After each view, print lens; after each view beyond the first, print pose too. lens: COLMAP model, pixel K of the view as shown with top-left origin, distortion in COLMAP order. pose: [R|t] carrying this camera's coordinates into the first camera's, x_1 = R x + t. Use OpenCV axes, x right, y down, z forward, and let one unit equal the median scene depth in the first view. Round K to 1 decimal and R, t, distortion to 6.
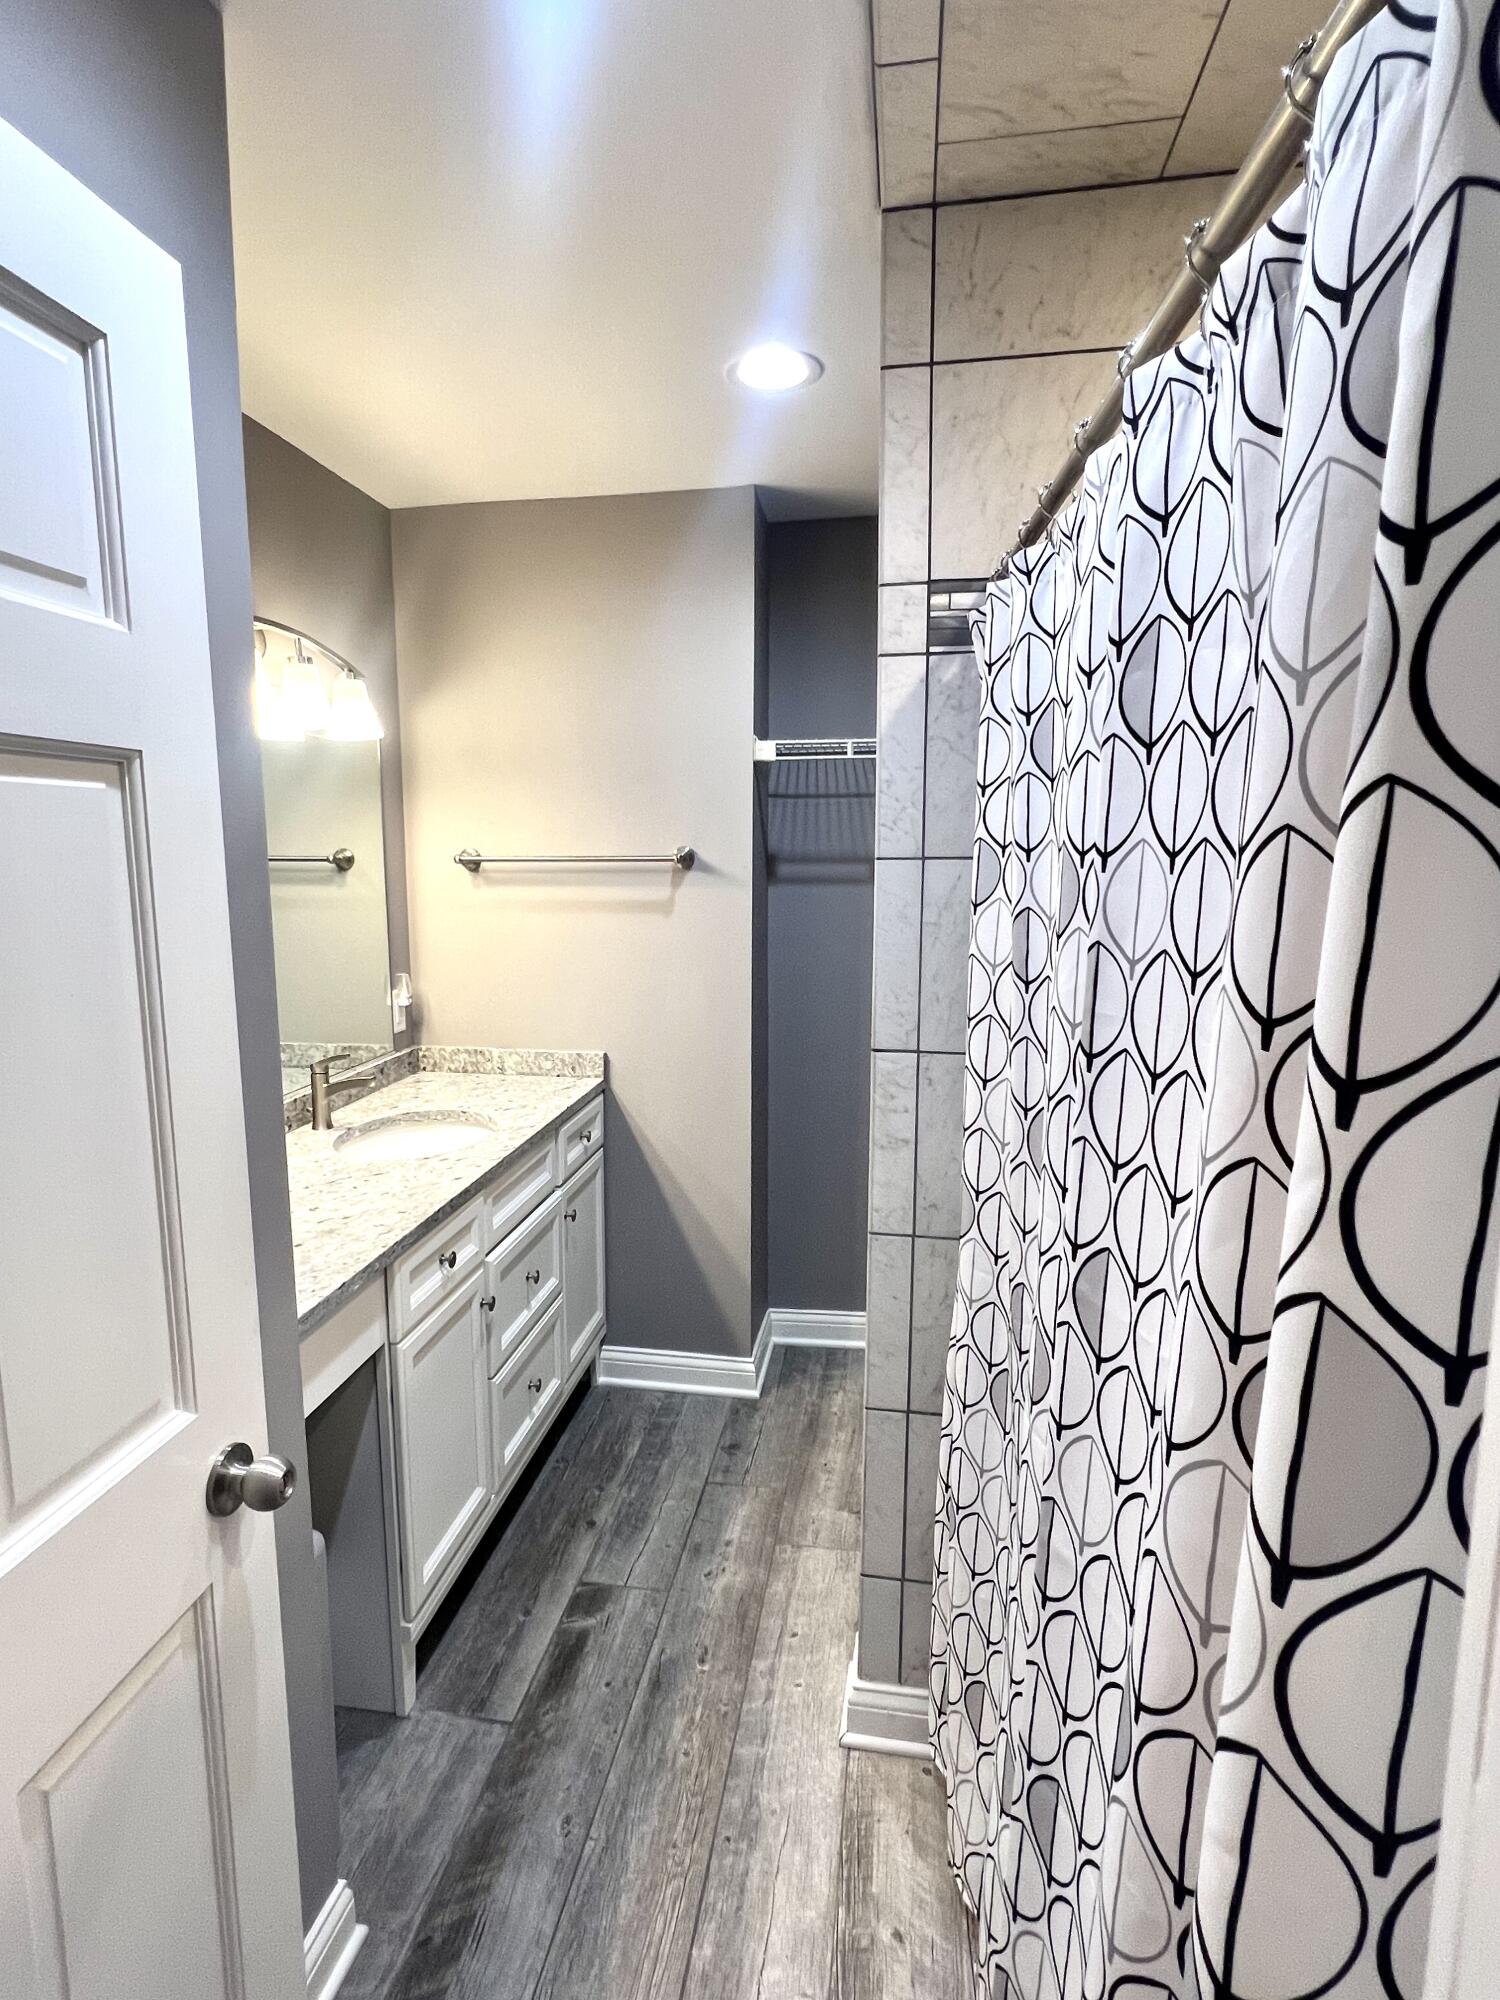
lens RADIAL K [[1040.5, 0, 745.5], [0, 1040.5, 1000.2], [0, 0, 1]] dist [-0.002862, -0.000748]
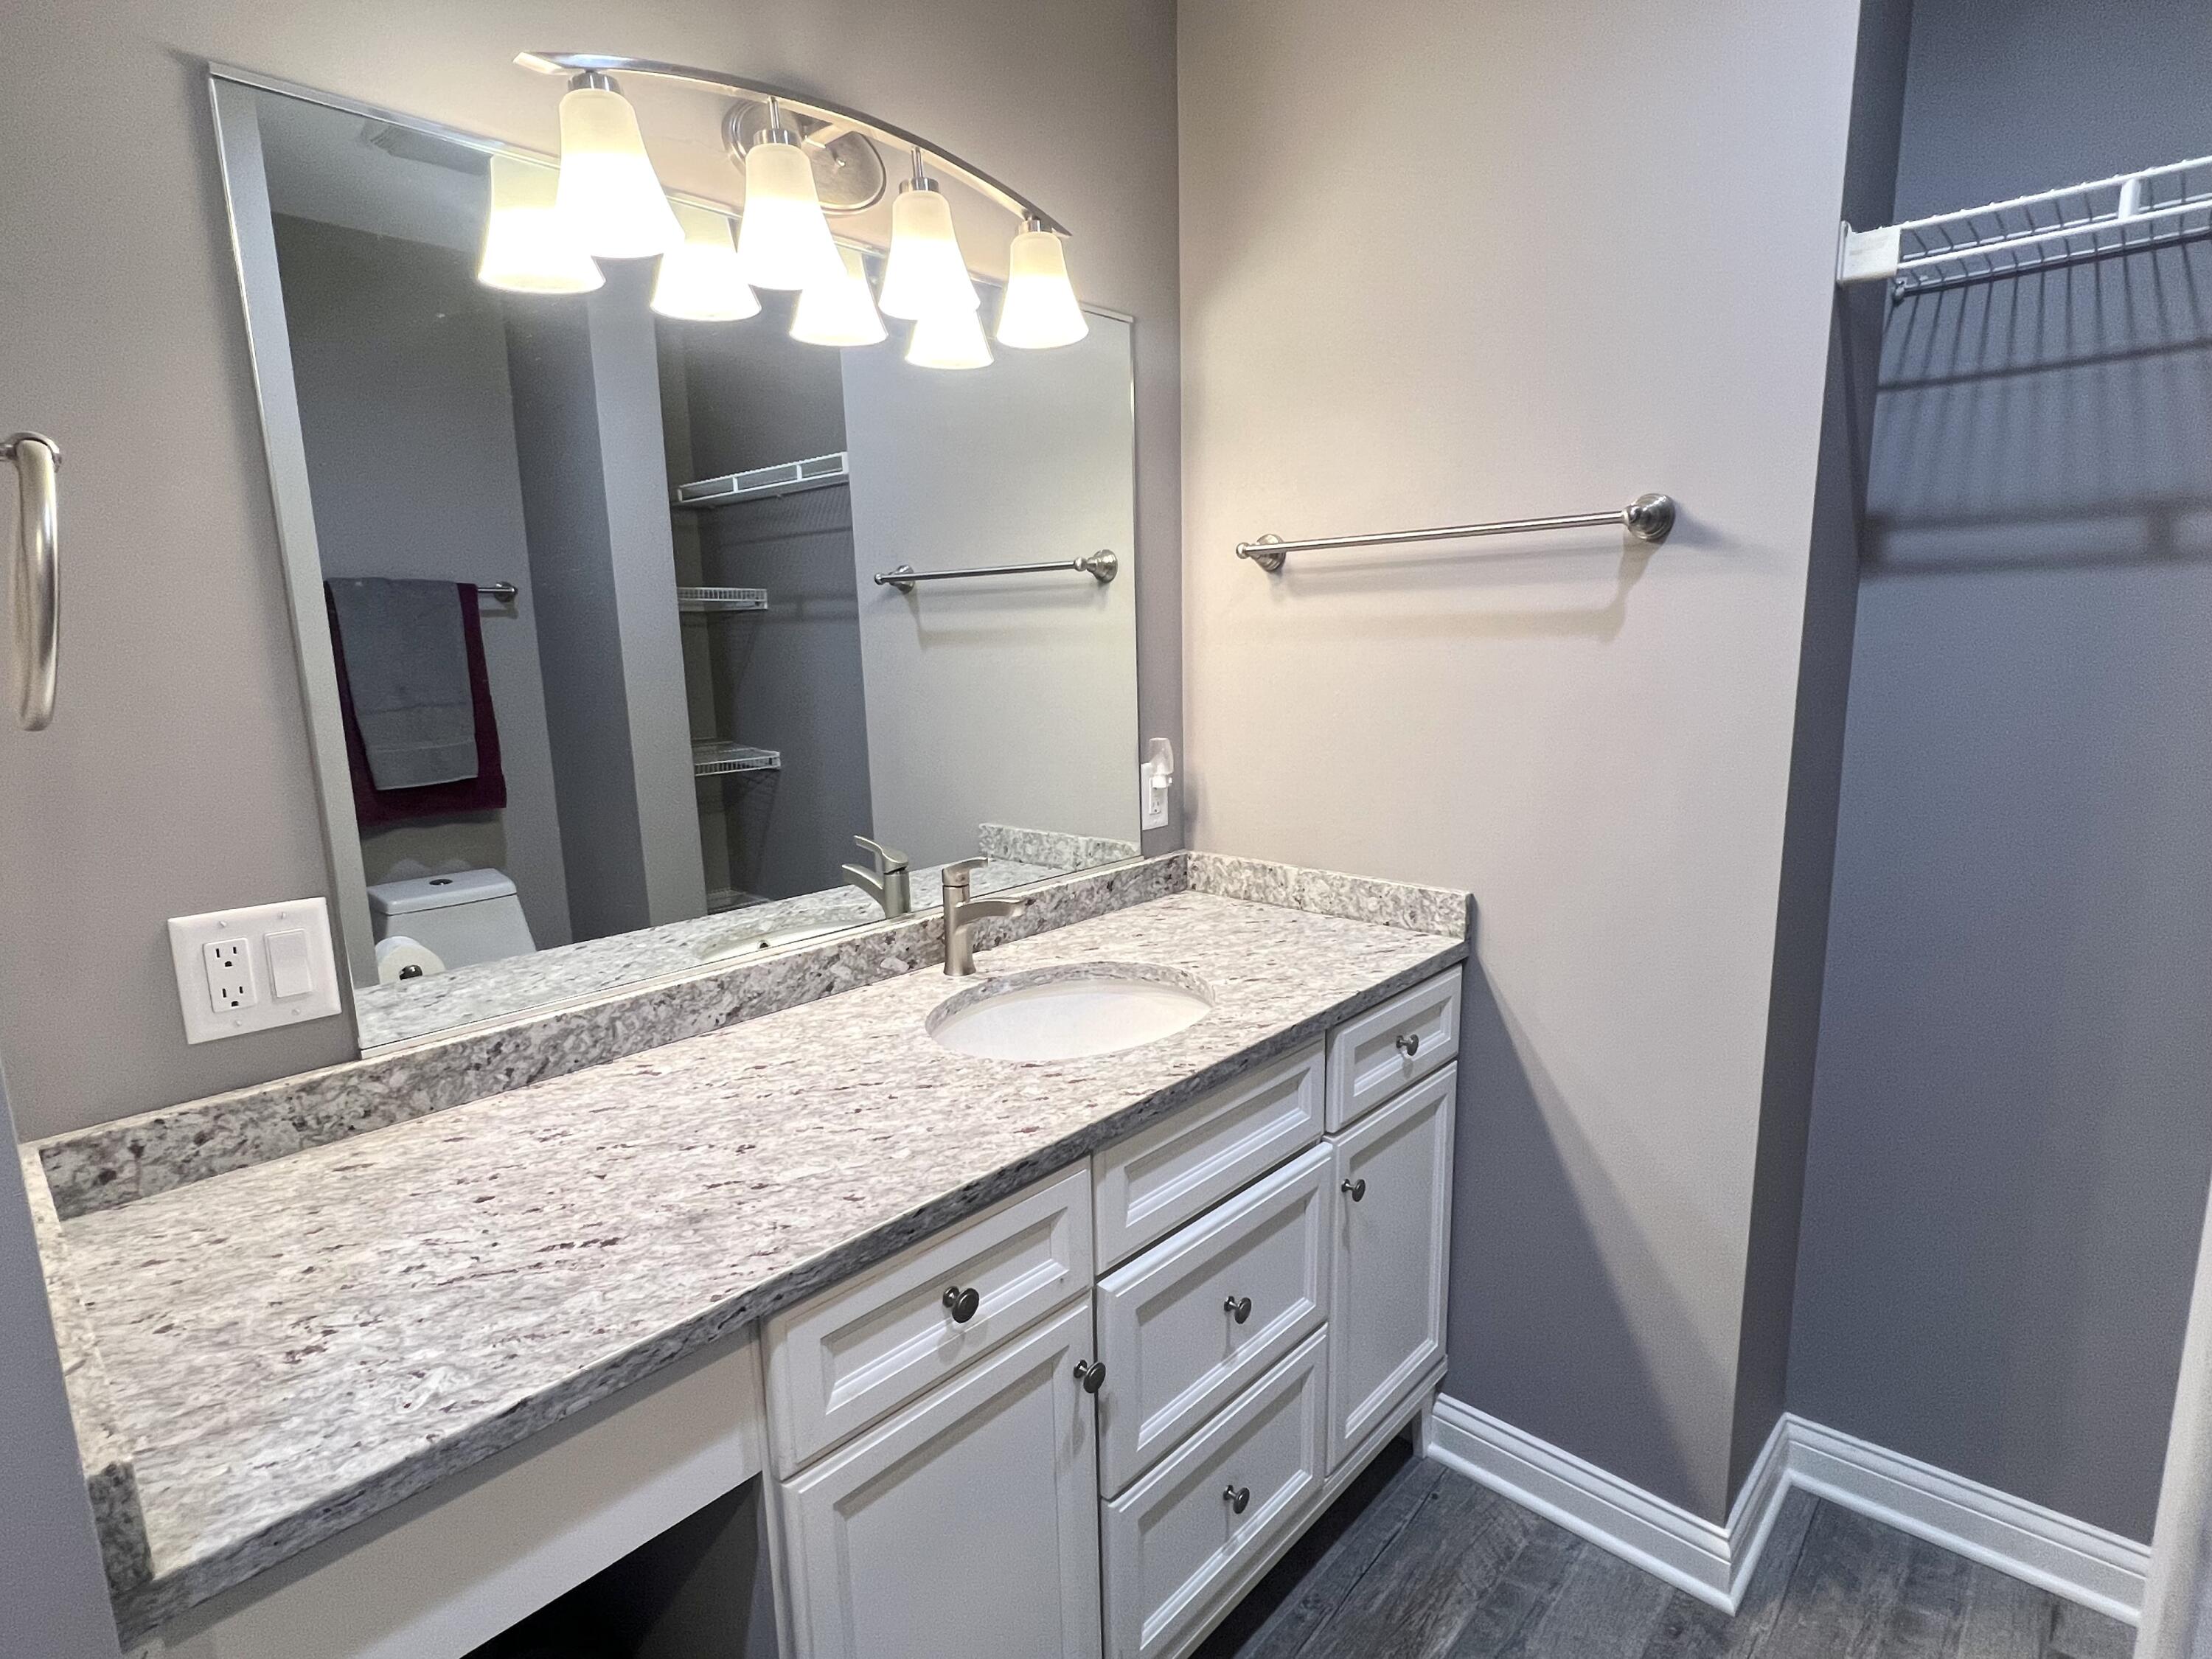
lens RADIAL K [[1121.5, 0, 1104.8], [0, 1121.5, 838.0], [0, 0, 1]] dist [-0.001435, 0.001136]
pose [[0.829878, 0.080152, -0.552158, 0.030302], [-0.057339, 0.996640, 0.058496, -0.002627], [0.554991, -0.016884, 0.831685, 0.403511]]
